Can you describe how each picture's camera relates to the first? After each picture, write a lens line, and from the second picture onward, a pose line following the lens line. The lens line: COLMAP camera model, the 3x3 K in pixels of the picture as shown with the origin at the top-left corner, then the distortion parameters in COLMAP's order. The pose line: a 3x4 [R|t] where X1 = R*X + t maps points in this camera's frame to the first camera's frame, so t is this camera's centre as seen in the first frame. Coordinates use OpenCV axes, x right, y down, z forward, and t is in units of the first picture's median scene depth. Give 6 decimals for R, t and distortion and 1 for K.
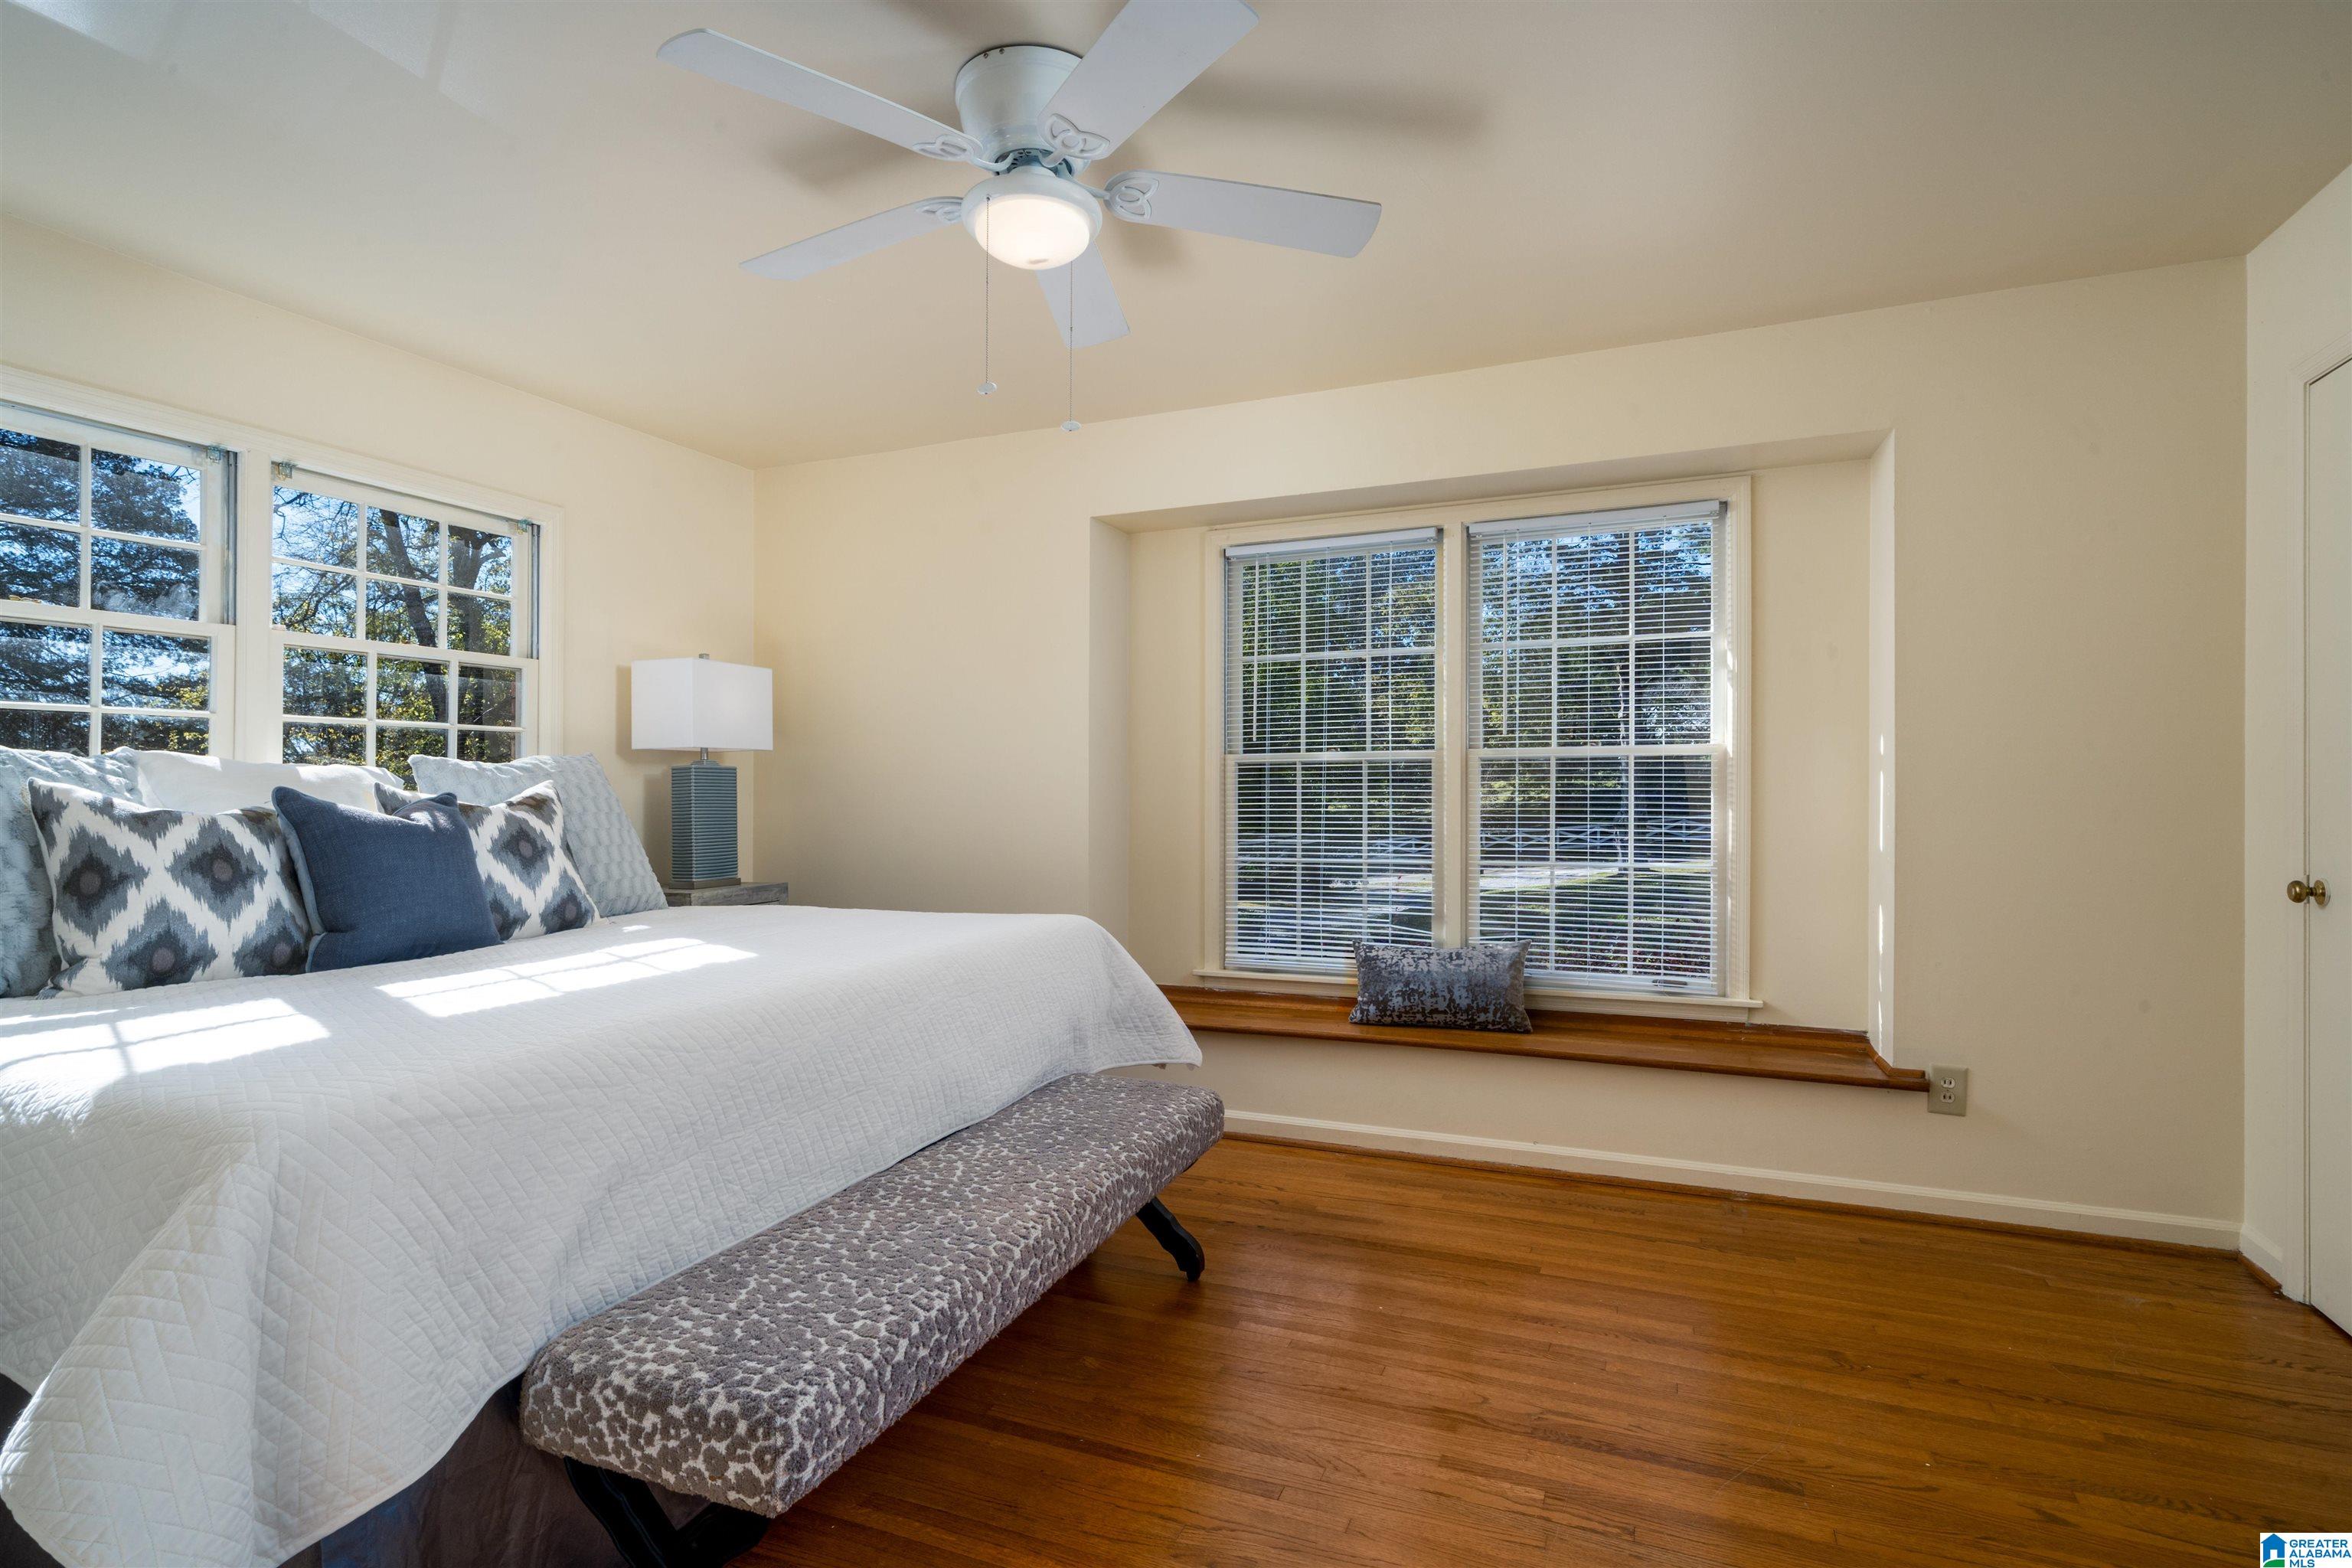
lens RADIAL K [[1110.5, 0, 1164.4], [0, 1110.5, 793.3], [0, 0, 1]] dist [0.007486, 0.000237]
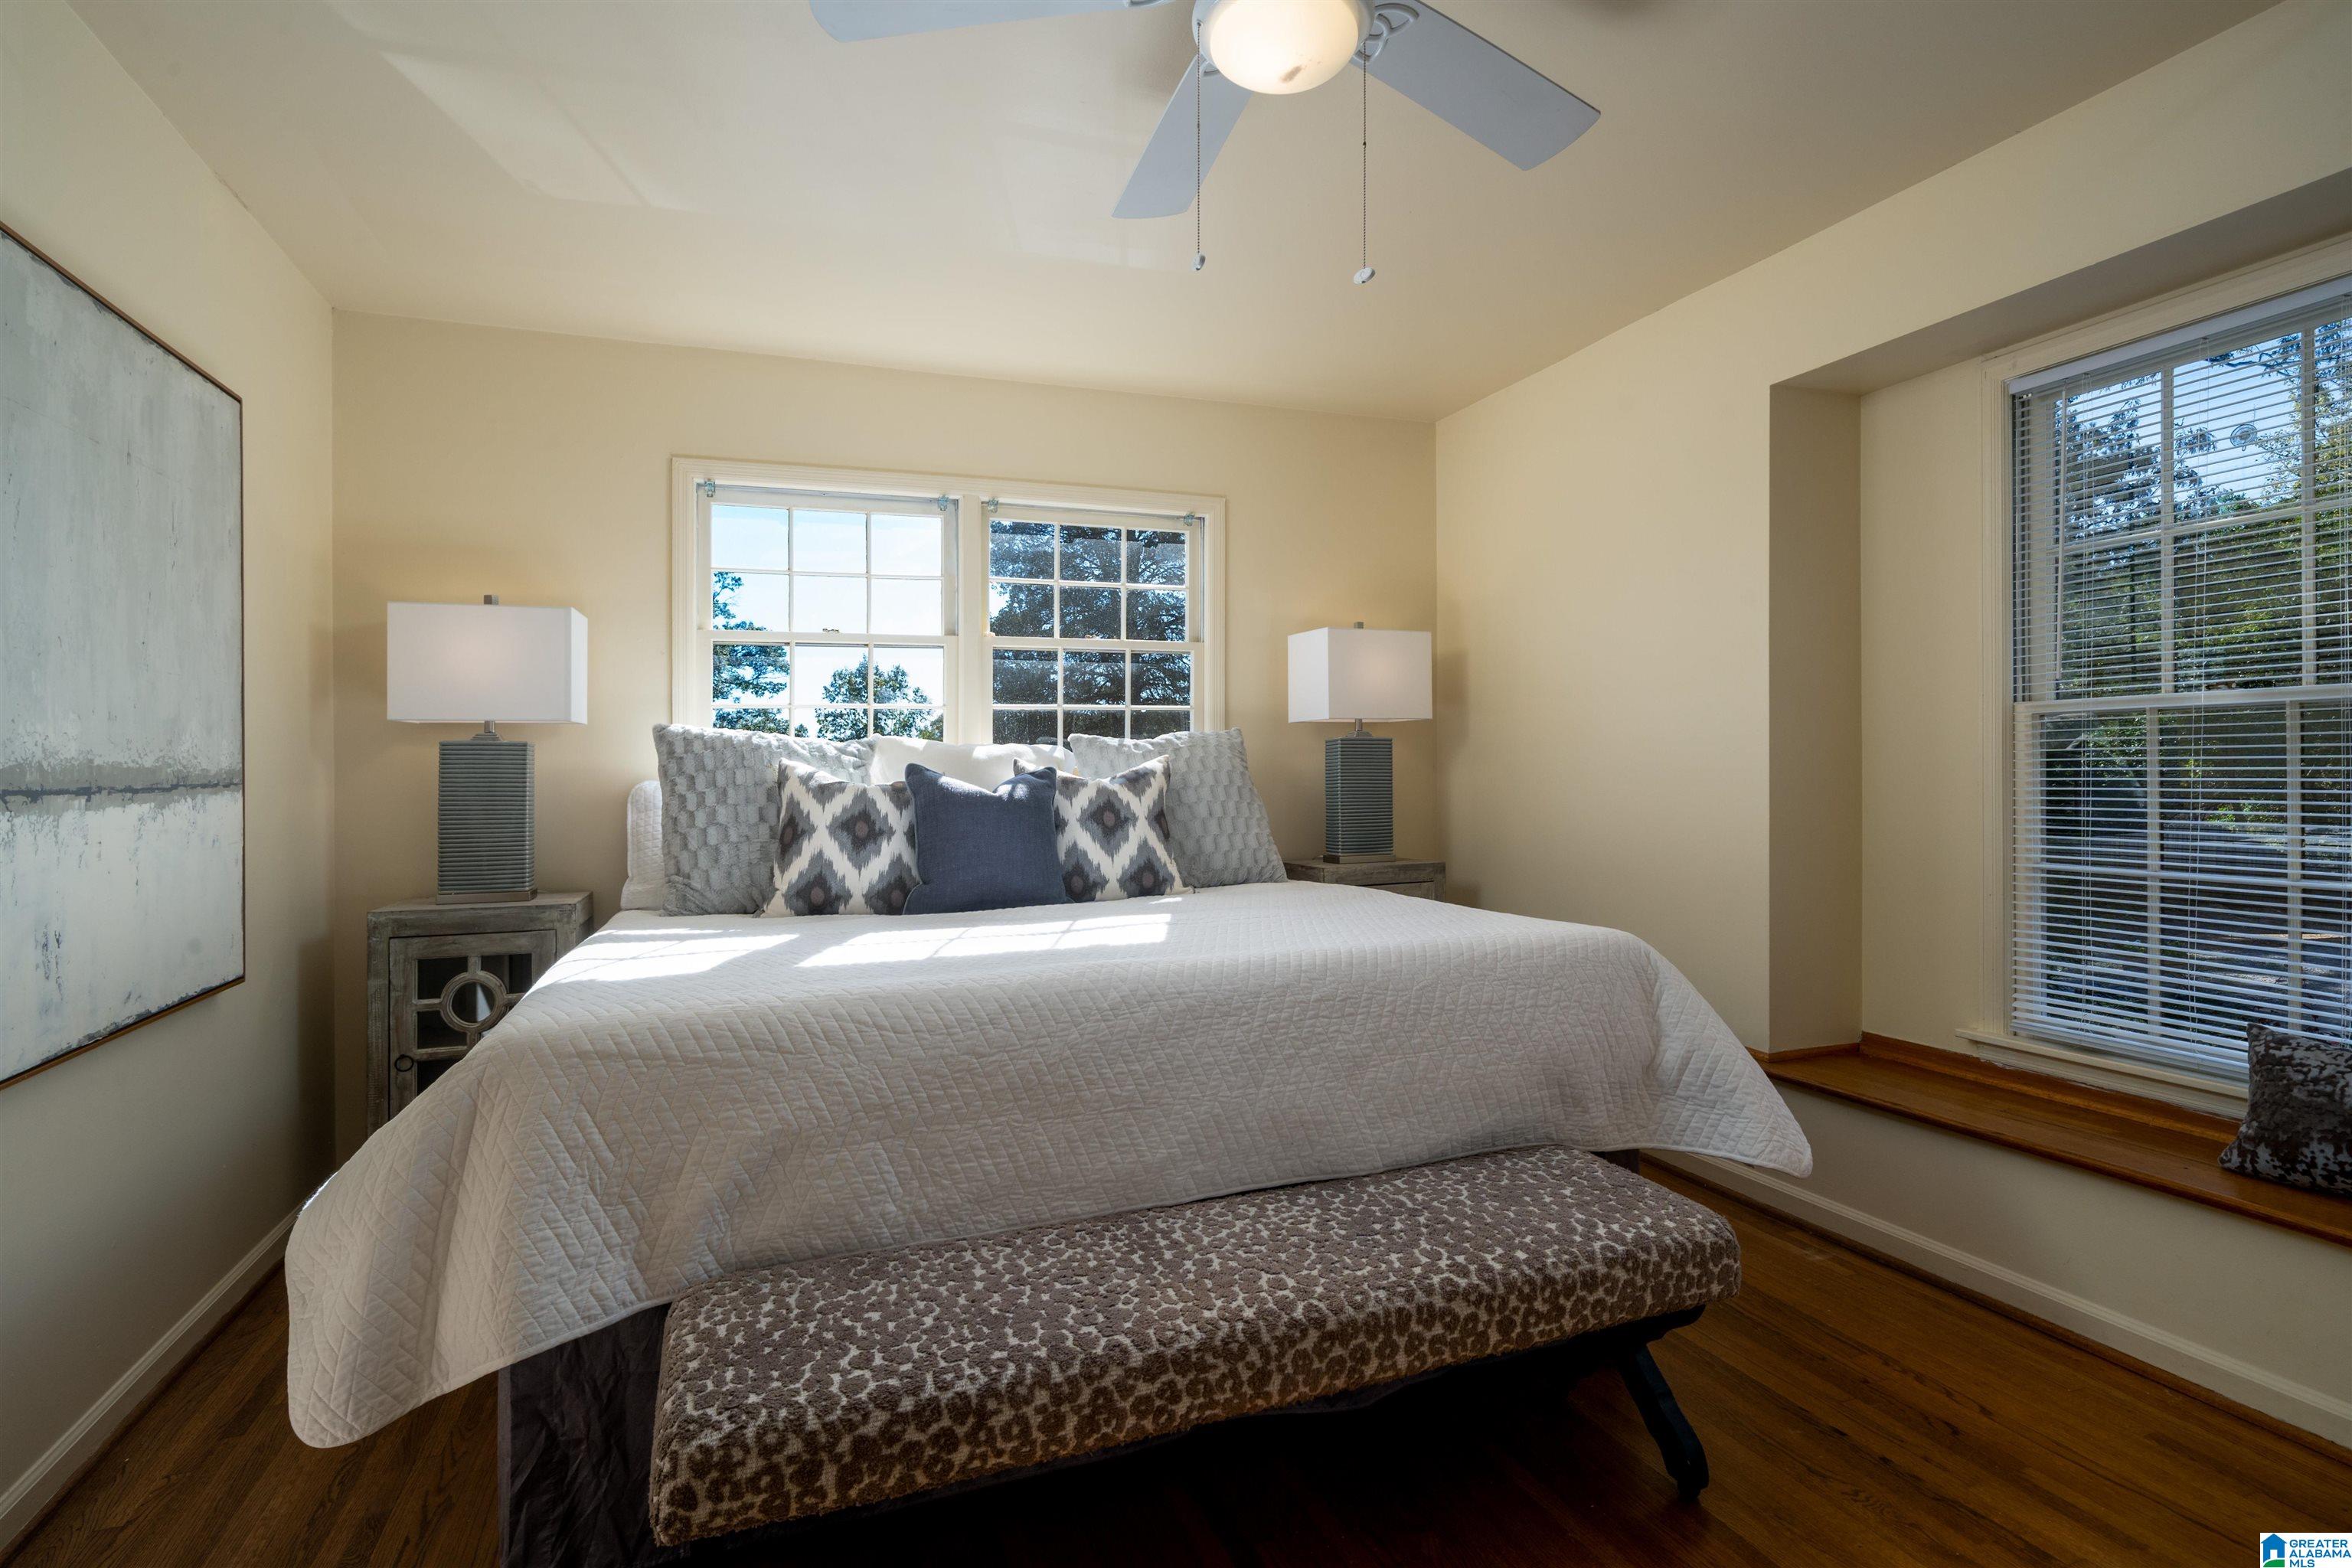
lens RADIAL K [[1139.2, 0, 1171.0], [0, 1139.2, 766.5], [0, 0, 1]] dist [-0.000250, 0.001224]
pose [[0.697765, -0.004086, -0.716315, 0.324302], [0.005897, 0.999983, 0.000040, -0.001223], [0.716302, -0.004252, 0.697777, 0.326976]]
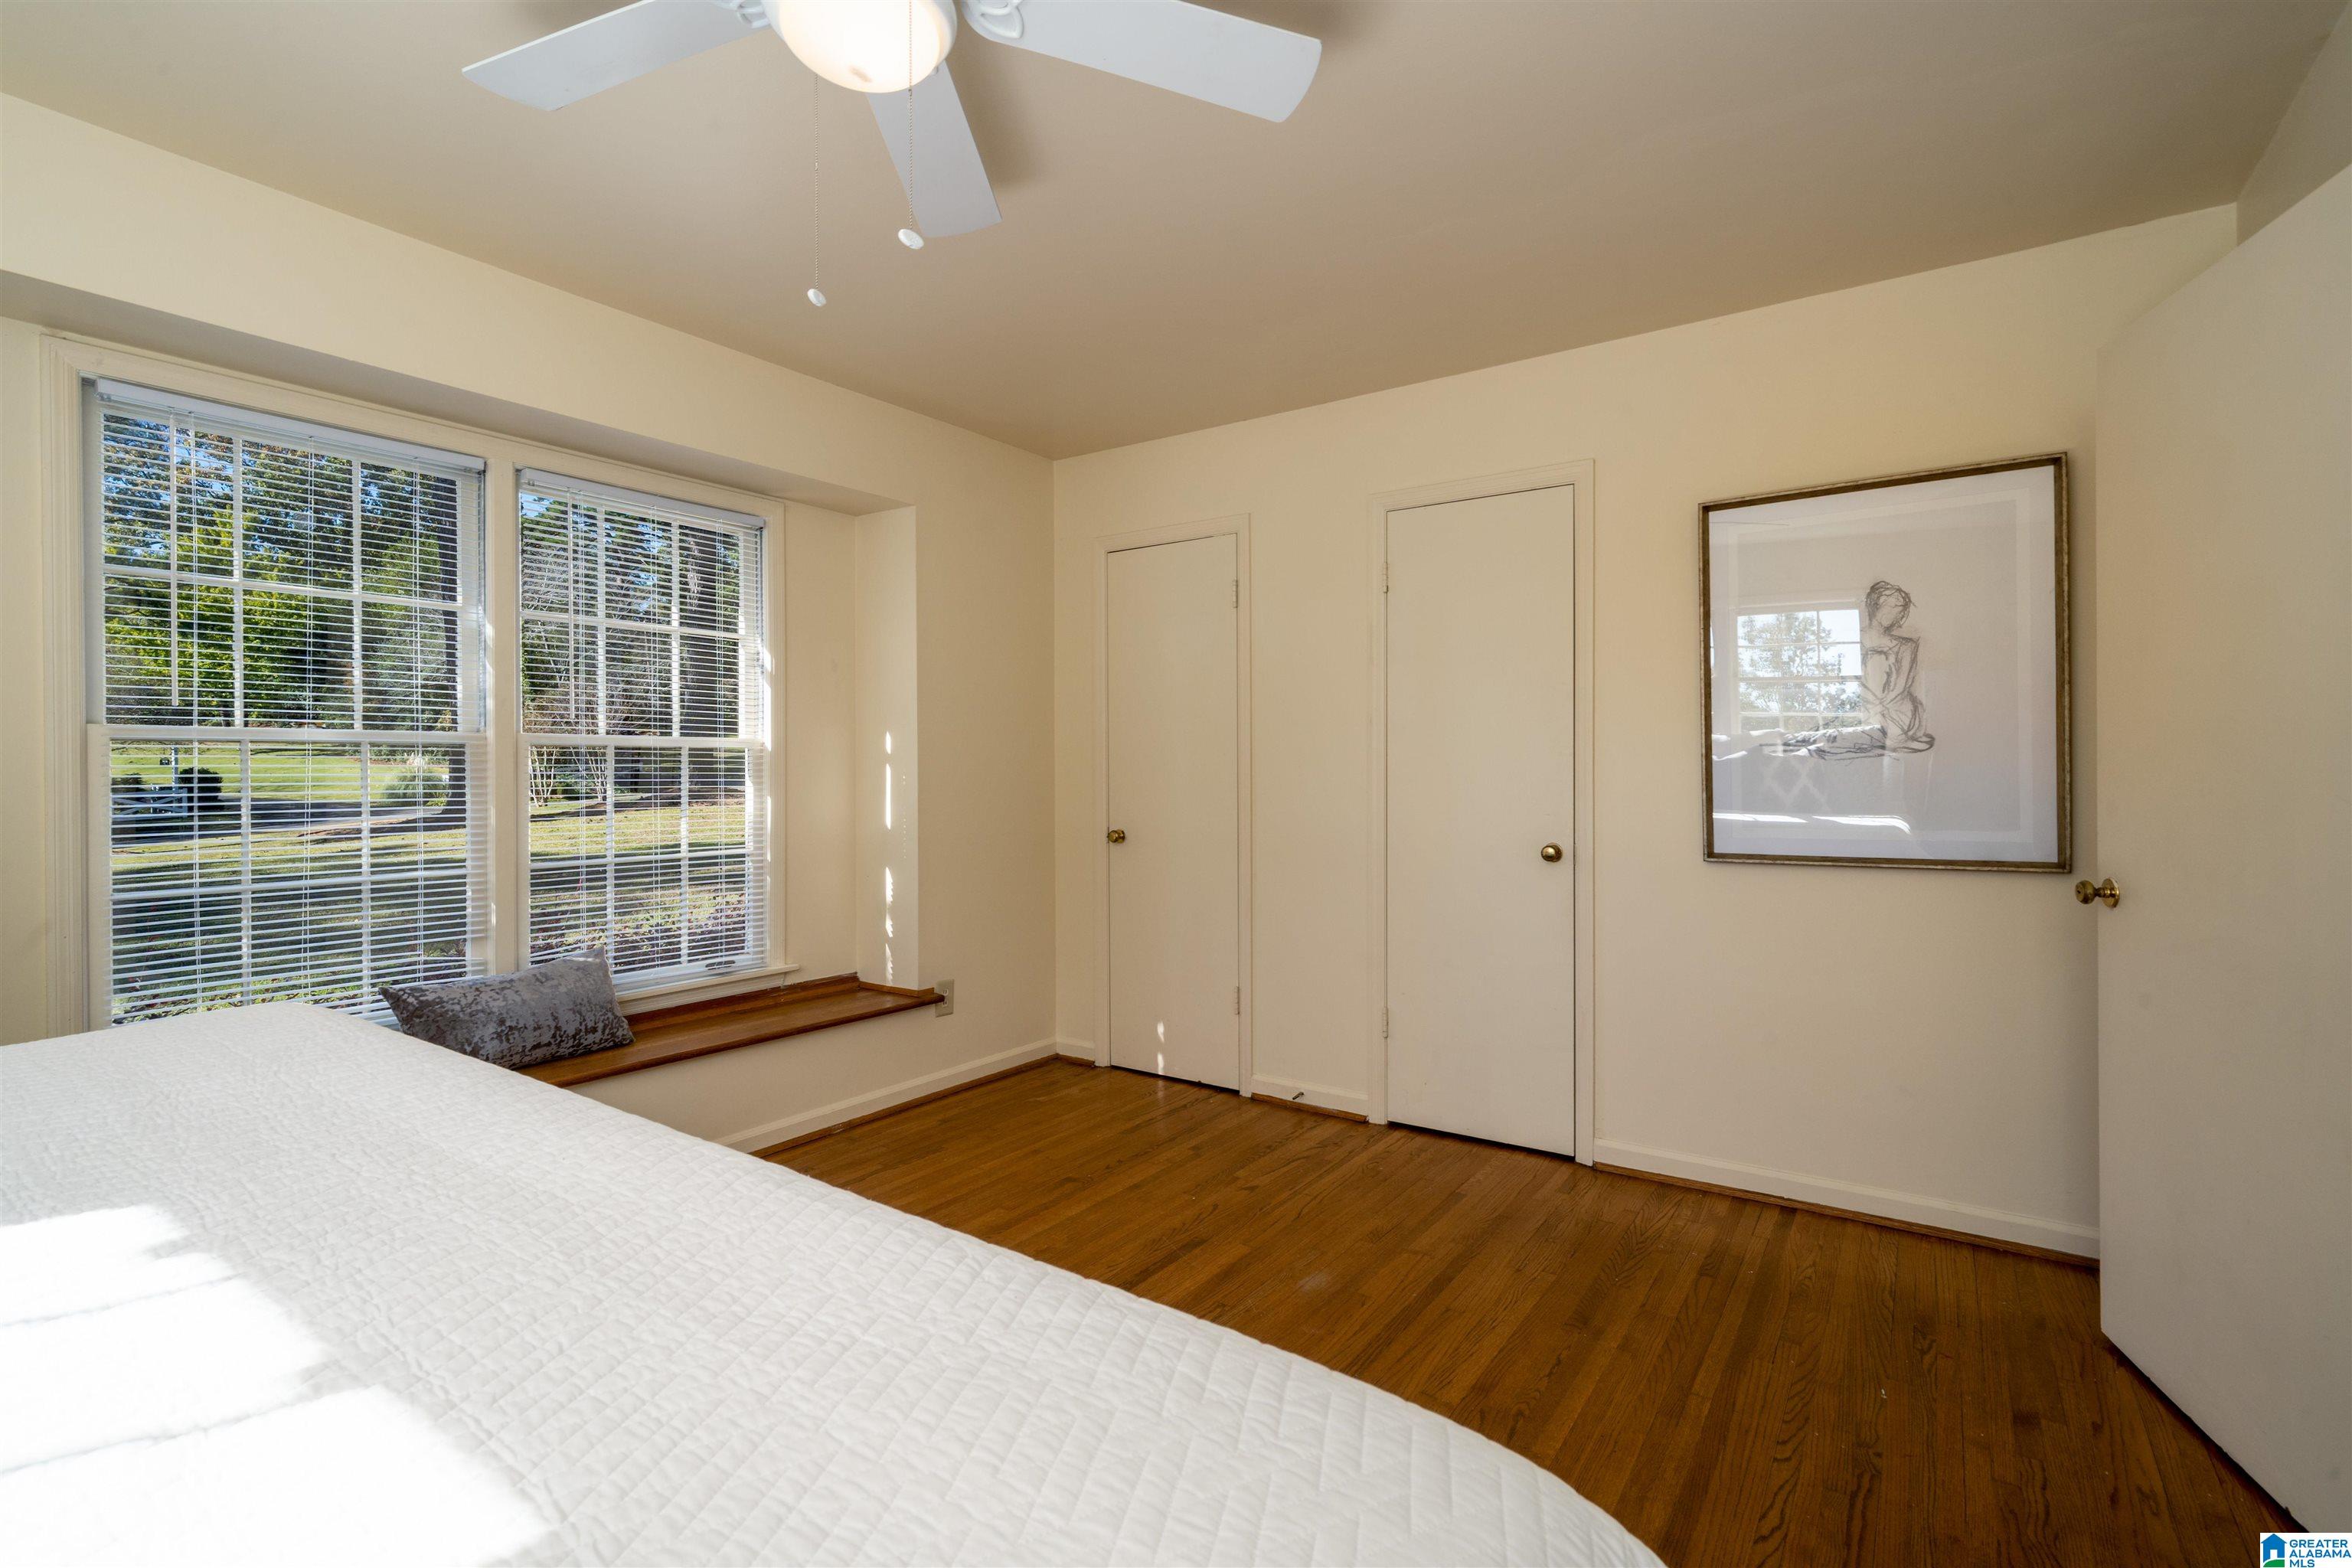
lens RADIAL K [[1110.5, 0, 1152.5], [0, 1110.5, 777.6], [0, 0, 1]] dist [0.007486, 0.000237]
pose [[0.219247, -0.006130, 0.975650, -0.715812], [-0.001167, 0.999978, 0.006545, -0.019120], [-0.975669, -0.002574, 0.219235, 0.552375]]
